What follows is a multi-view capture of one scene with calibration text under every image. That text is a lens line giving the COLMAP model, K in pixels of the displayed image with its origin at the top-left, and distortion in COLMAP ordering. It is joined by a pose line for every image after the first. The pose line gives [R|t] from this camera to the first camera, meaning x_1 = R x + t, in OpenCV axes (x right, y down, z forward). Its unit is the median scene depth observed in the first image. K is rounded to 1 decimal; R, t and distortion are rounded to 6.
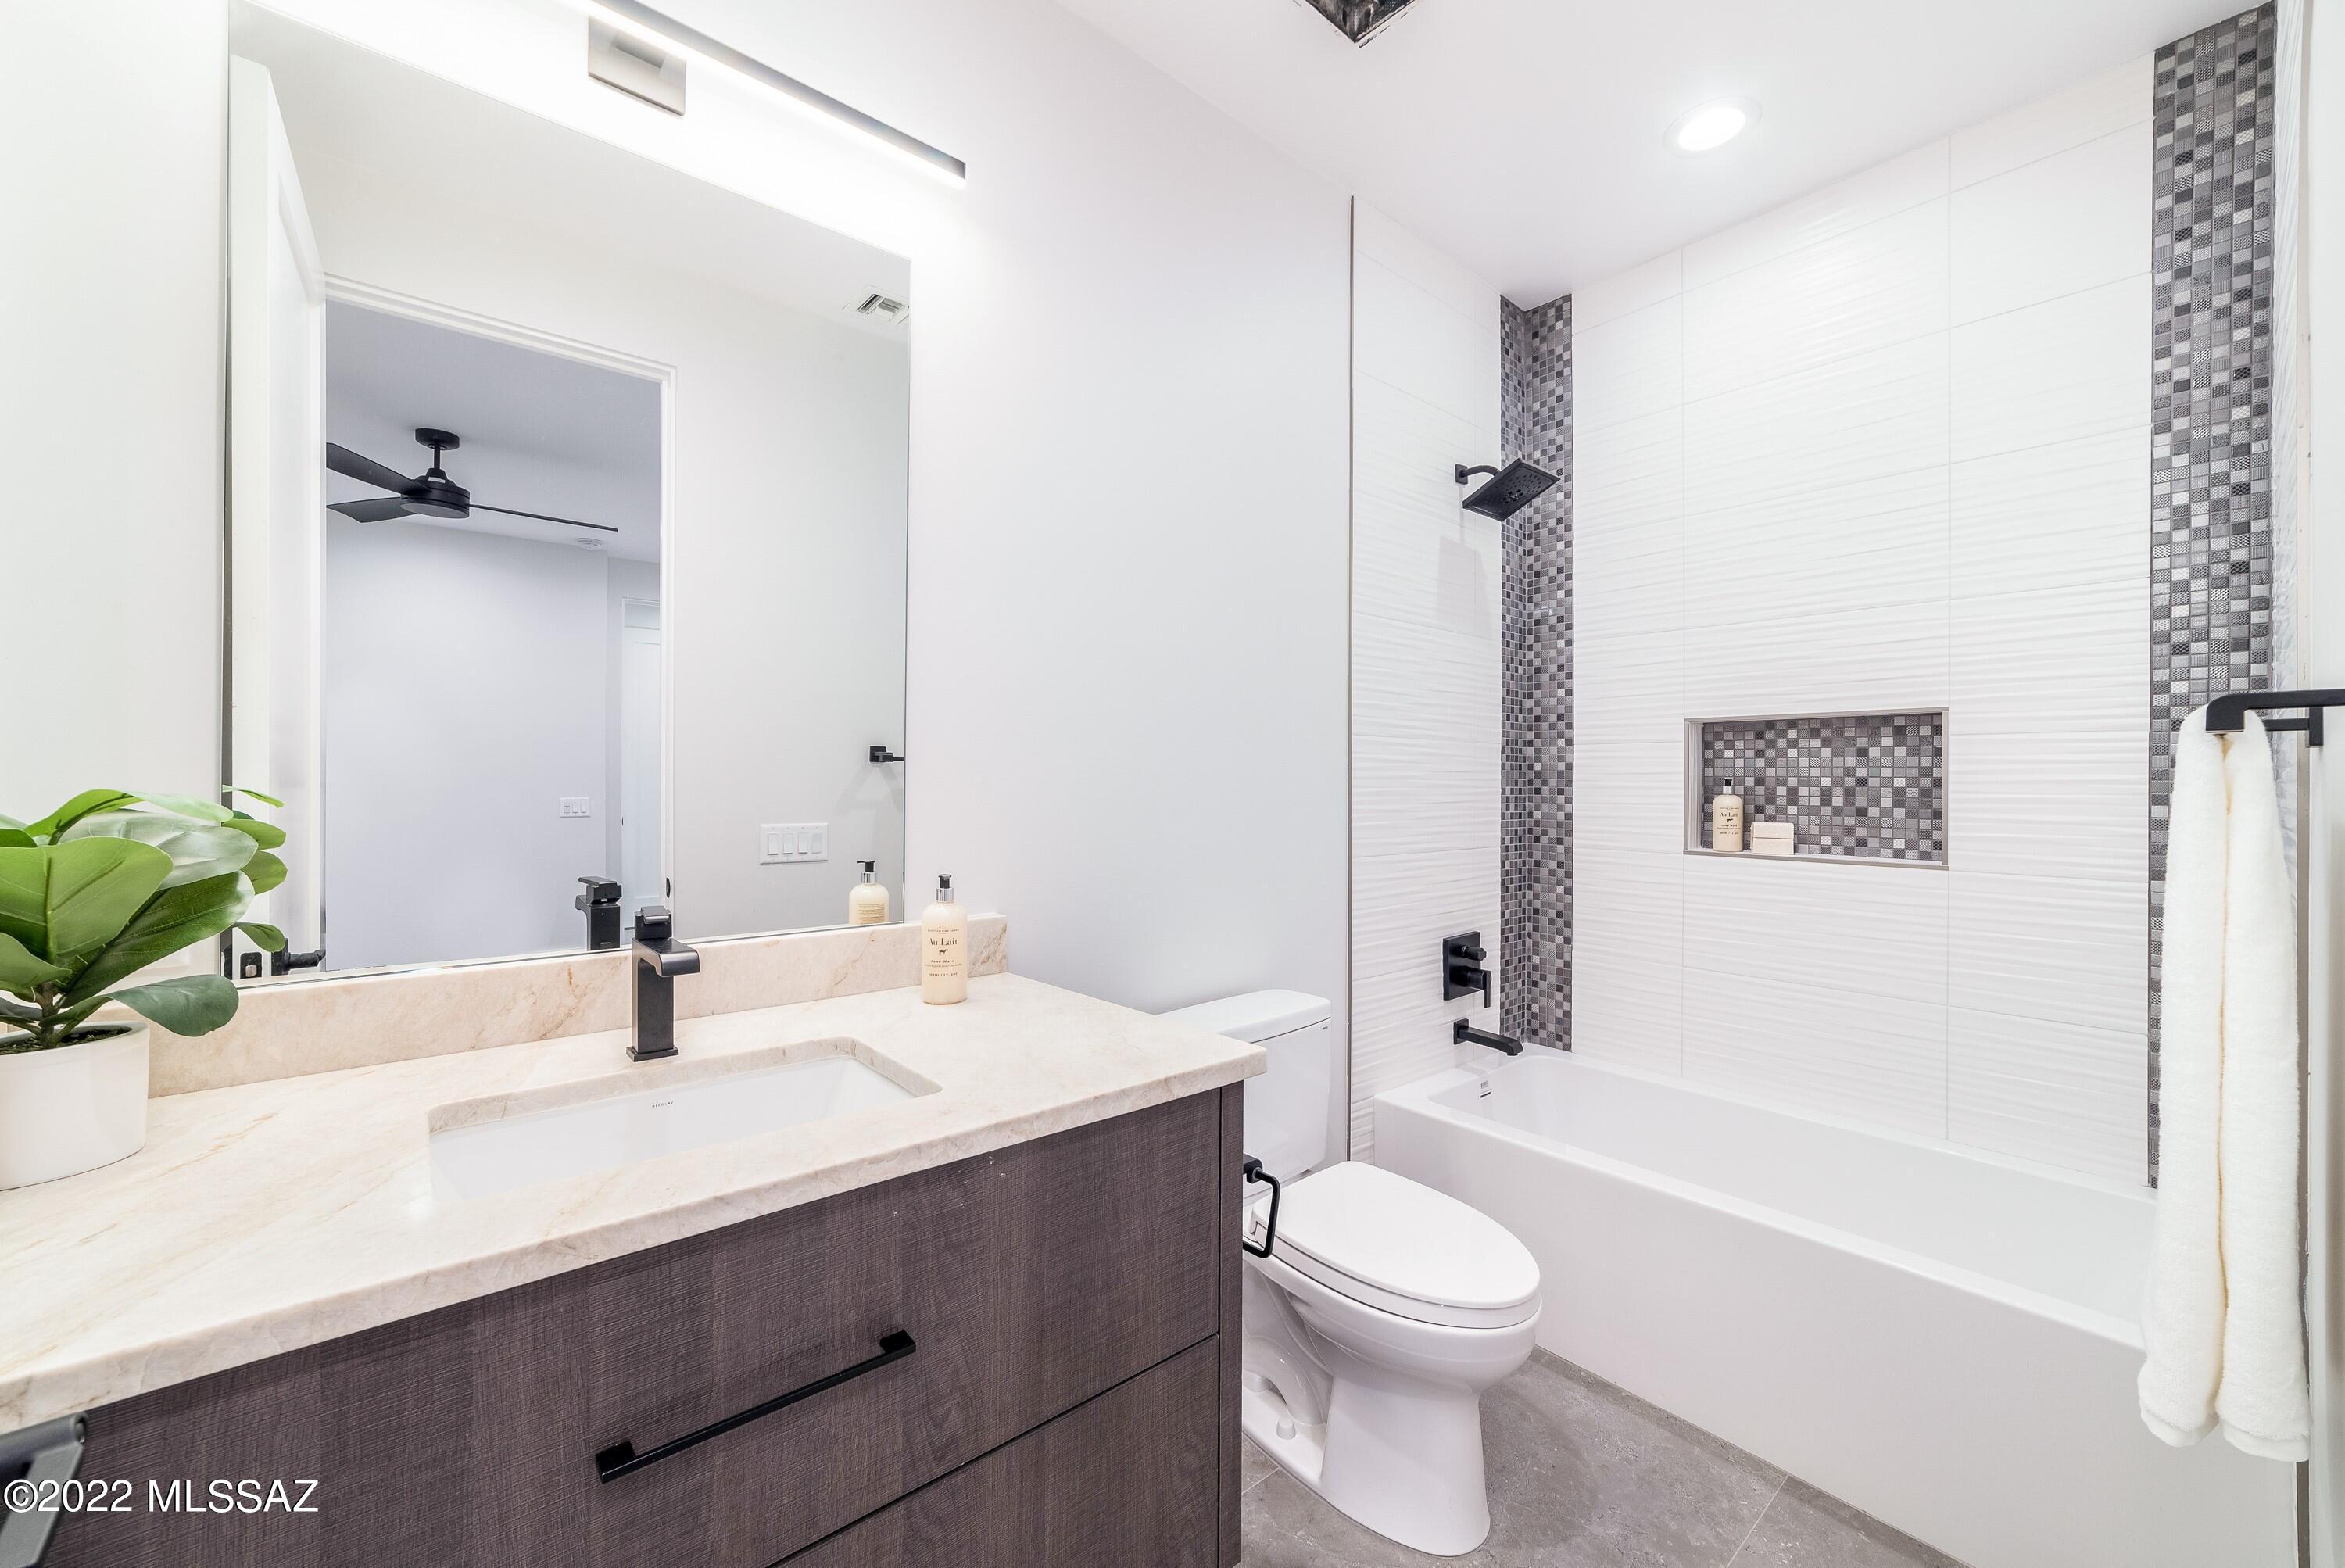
lens RADIAL K [[914.0, 0, 1170.6], [0, 914.0, 772.4], [0, 0, 1]] dist [-0.024492, 0.009599]
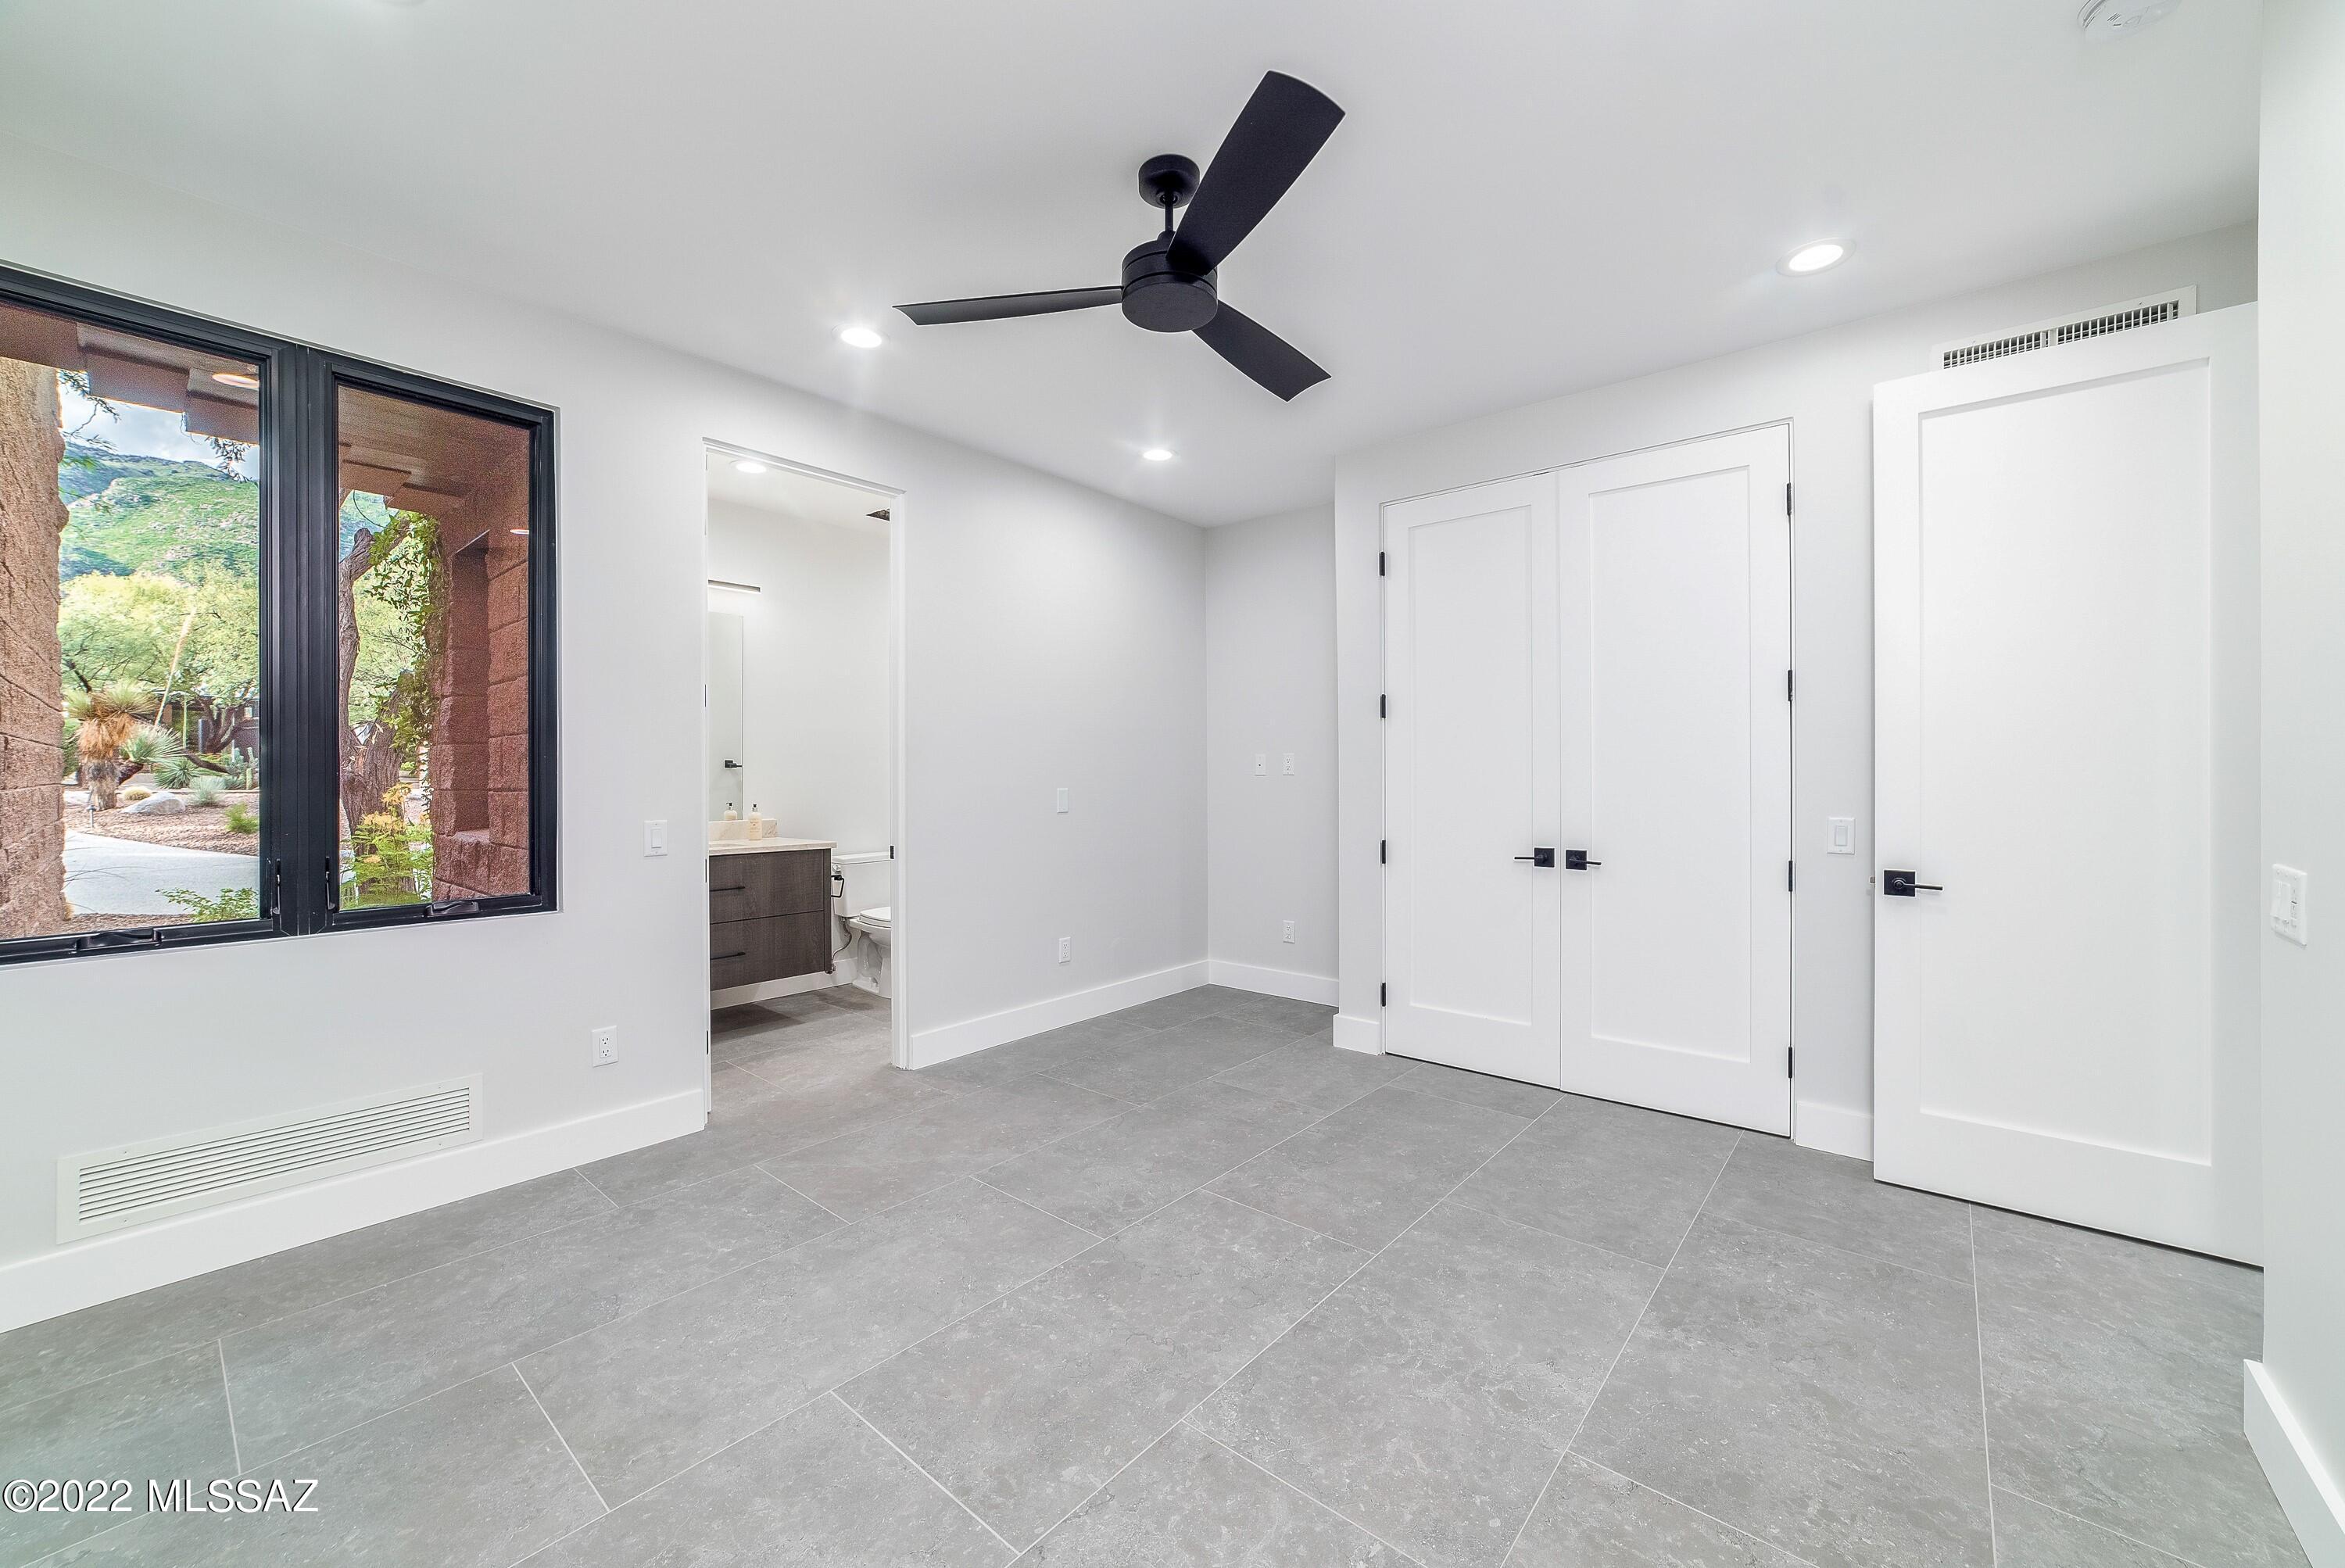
lens RADIAL K [[906.6, 0, 1168.3], [0, 906.6, 778.8], [0, 0, 1]] dist [-0.022126, 0.007942]
pose [[0.989116, -0.003786, 0.147089, 0.951285], [0.003498, 0.999991, 0.002217, 0.015856], [-0.147096, -0.001678, 0.989121, -3.110204]]
